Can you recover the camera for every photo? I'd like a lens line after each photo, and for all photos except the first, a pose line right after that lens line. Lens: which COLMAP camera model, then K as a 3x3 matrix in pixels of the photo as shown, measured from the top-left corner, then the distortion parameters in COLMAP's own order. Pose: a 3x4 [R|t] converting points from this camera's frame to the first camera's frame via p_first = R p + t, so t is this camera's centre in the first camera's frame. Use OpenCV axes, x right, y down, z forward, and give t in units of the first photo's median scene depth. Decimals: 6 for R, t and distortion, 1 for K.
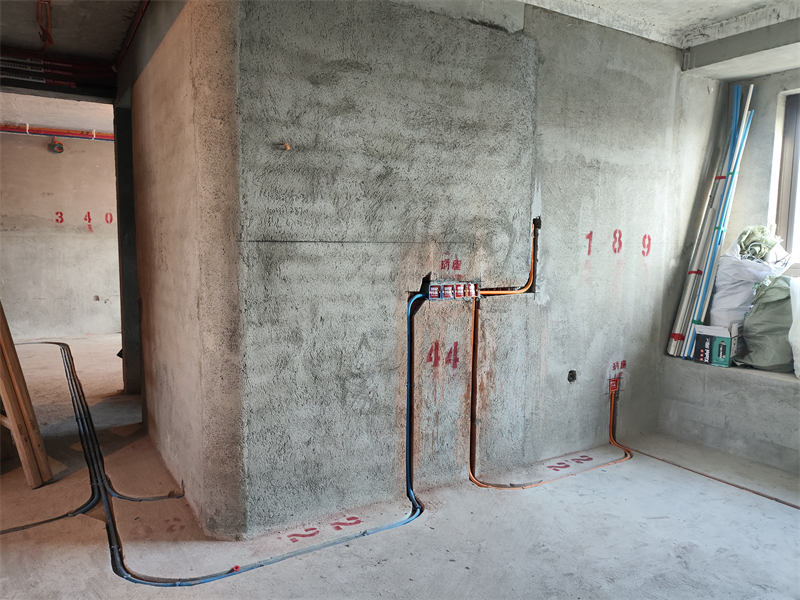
lens RADIAL K [[583.6, 0, 396.7], [0, 583.6, 301.6], [0, 0, 1]] dist [0.050607, -0.058863]
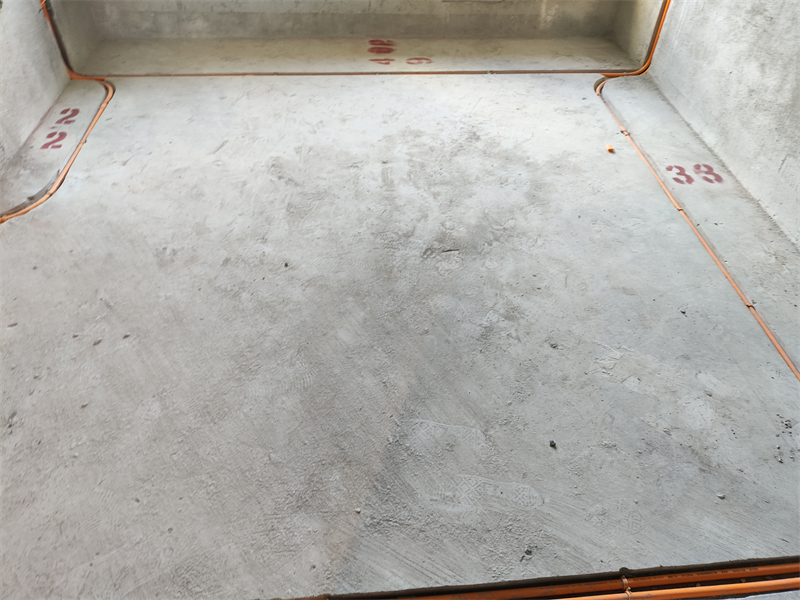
lens RADIAL K [[583.6, 0, 401.8], [0, 583.6, 293.0], [0, 0, 1]] dist [0.050607, -0.058863]
pose [[0.455263, -0.618855, 0.640120, -0.107865], [0.071487, 0.742033, 0.666540, -0.030642], [-0.887482, -0.257691, 0.382061, 0.303506]]
